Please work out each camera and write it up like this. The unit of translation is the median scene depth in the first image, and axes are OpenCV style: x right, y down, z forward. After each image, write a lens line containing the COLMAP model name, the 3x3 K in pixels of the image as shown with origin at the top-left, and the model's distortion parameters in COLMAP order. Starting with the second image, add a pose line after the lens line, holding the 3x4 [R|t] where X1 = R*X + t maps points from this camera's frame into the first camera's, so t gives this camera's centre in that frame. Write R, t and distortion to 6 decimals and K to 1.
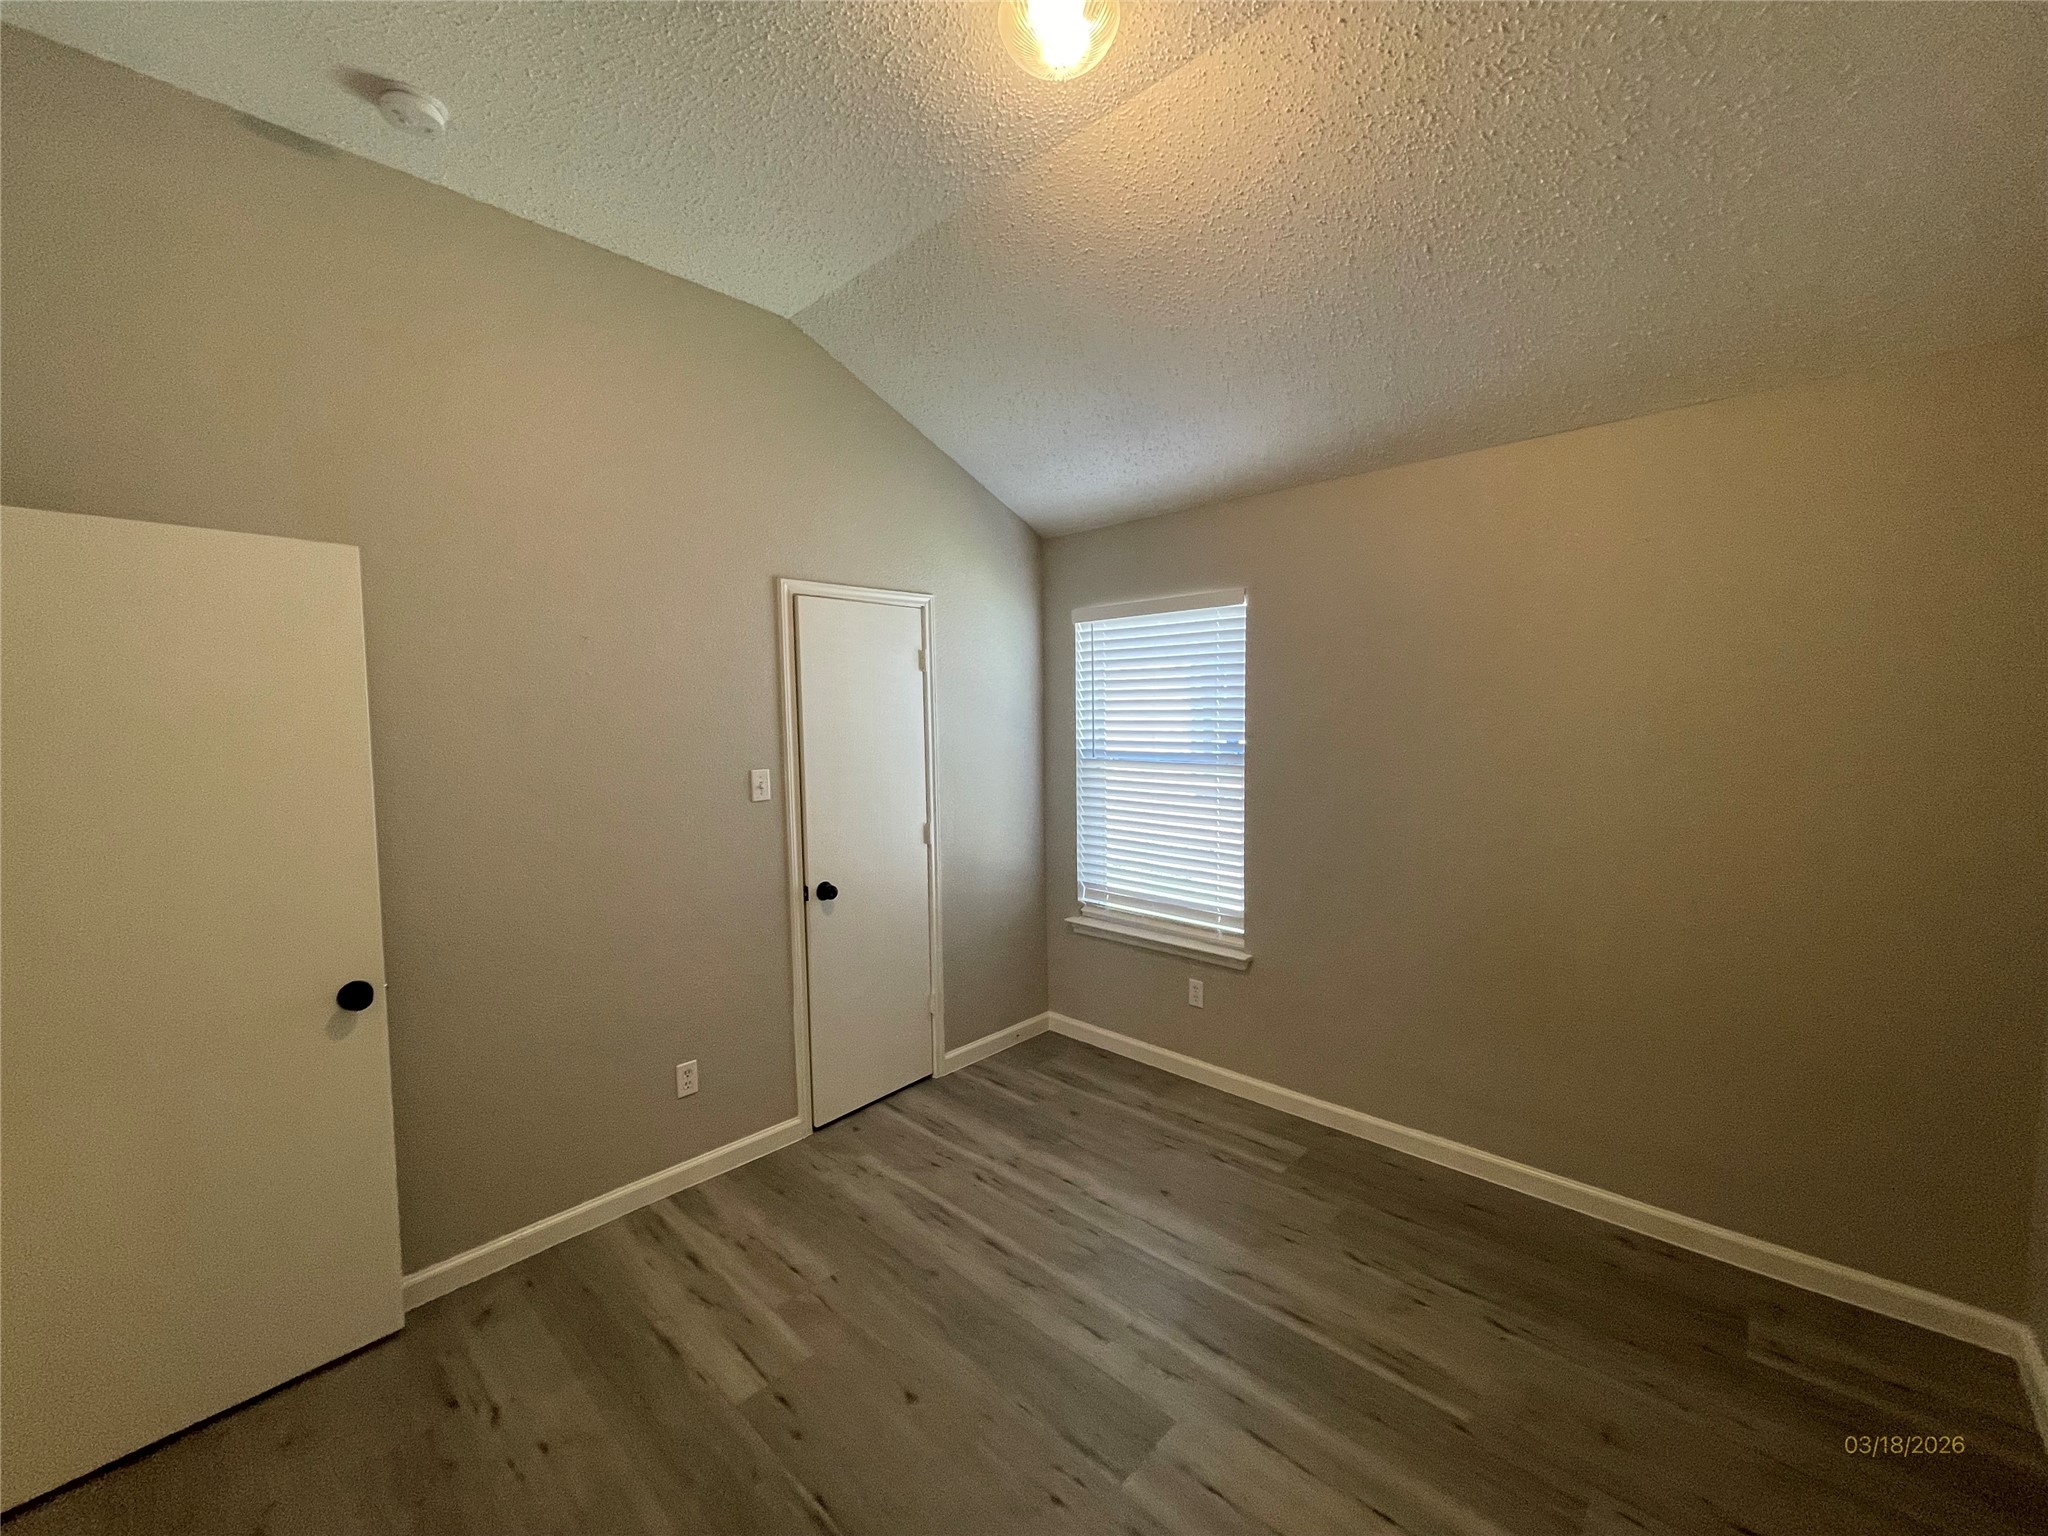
lens RADIAL K [[827.8, 0, 1018.9], [0, 827.8, 763.4], [0, 0, 1]] dist [-0.001417, 0.000810]
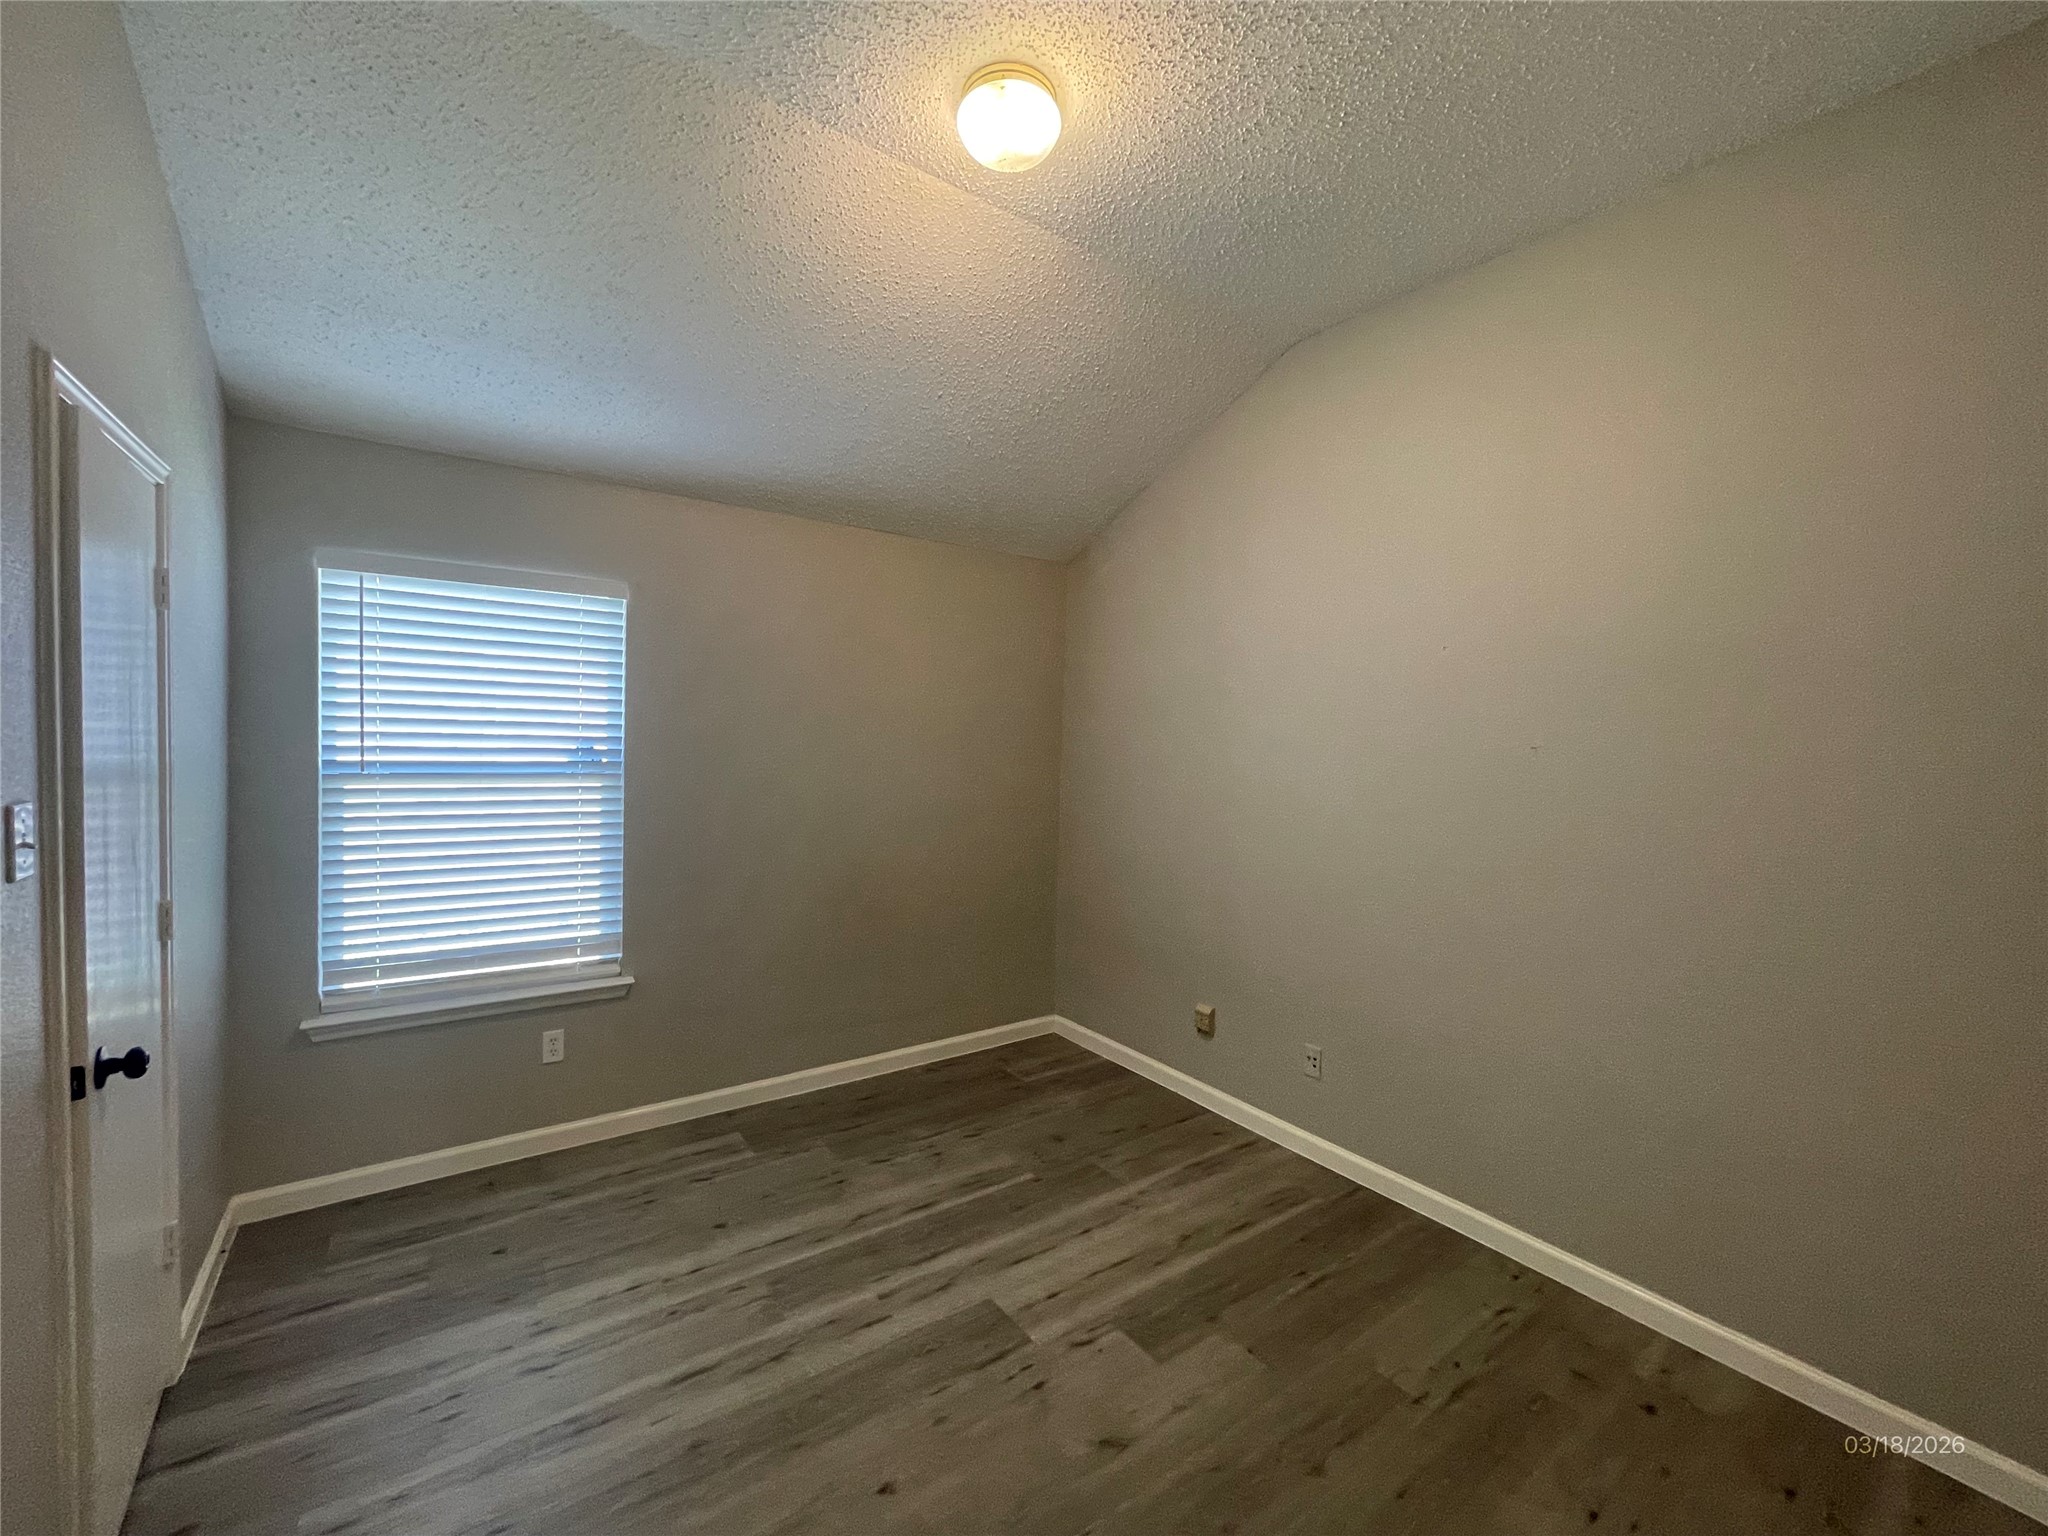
lens RADIAL K [[813.7, 0, 1024.0], [0, 813.7, 768.0], [0, 0, 1]] dist [0.001968, 0.000773]
pose [[0.195738, -0.015449, 0.980534, -0.527755], [0.034249, 0.999374, 0.008909, 0.003196], [-0.980058, 0.031839, 0.196145, 0.377401]]
